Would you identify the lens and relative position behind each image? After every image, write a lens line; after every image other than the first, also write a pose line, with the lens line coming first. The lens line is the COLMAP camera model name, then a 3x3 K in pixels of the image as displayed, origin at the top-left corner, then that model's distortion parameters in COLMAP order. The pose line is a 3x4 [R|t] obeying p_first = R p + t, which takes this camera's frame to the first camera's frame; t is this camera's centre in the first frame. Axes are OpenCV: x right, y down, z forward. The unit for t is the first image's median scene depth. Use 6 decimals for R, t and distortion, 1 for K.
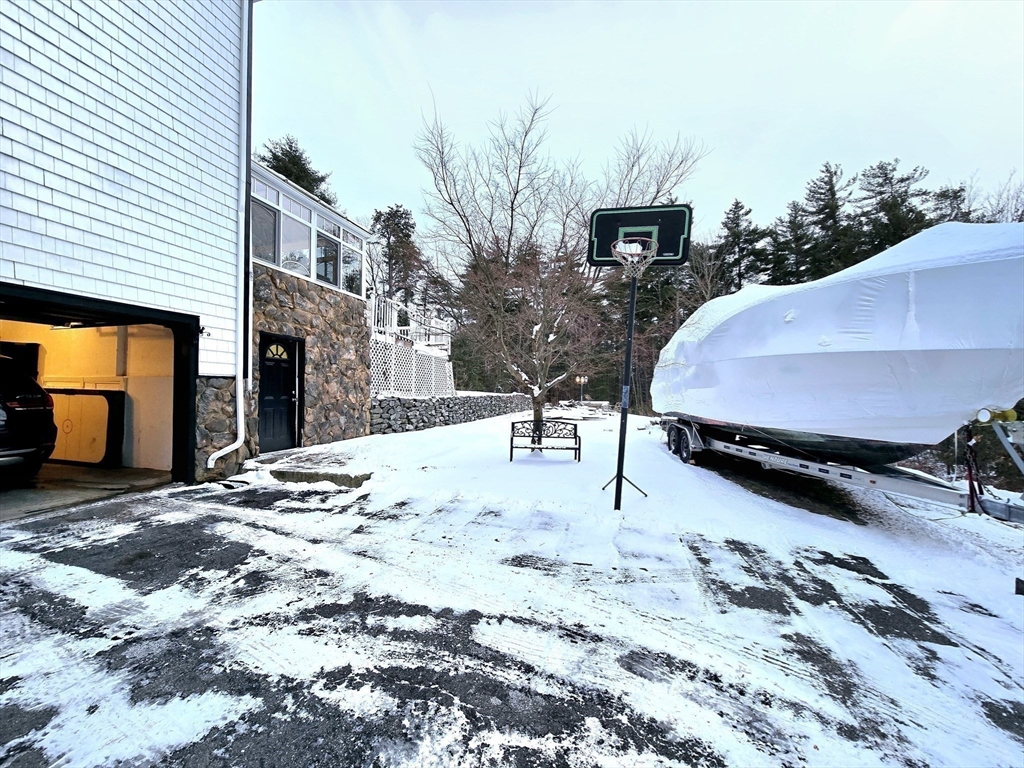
lens RADIAL K [[424.9, 0, 512.0], [0, 424.9, 384.0], [0, 0, 1]] dist [0.002366, 0.000764]
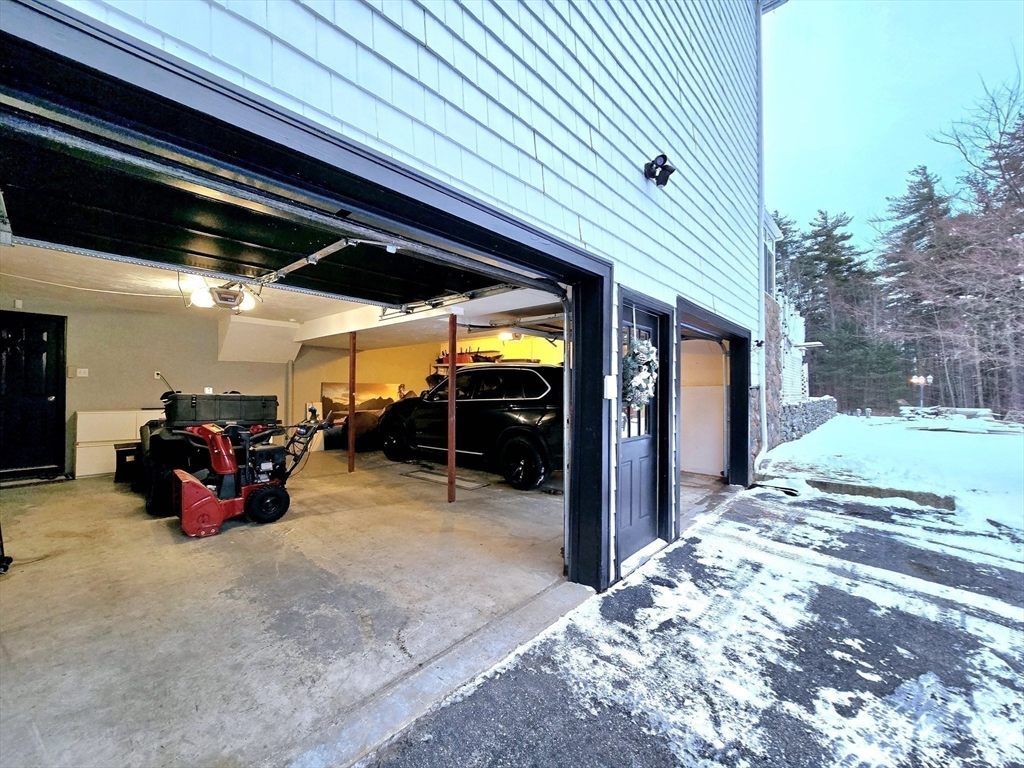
lens RADIAL K [[424.9, 0, 512.0], [0, 424.9, 384.0], [0, 0, 1]] dist [0.002366, 0.000764]
pose [[0.892340, -0.013620, -0.451159, -1.081485], [0.011847, 0.999907, -0.006753, -0.035908], [0.451209, 0.000681, 0.892418, -0.307558]]
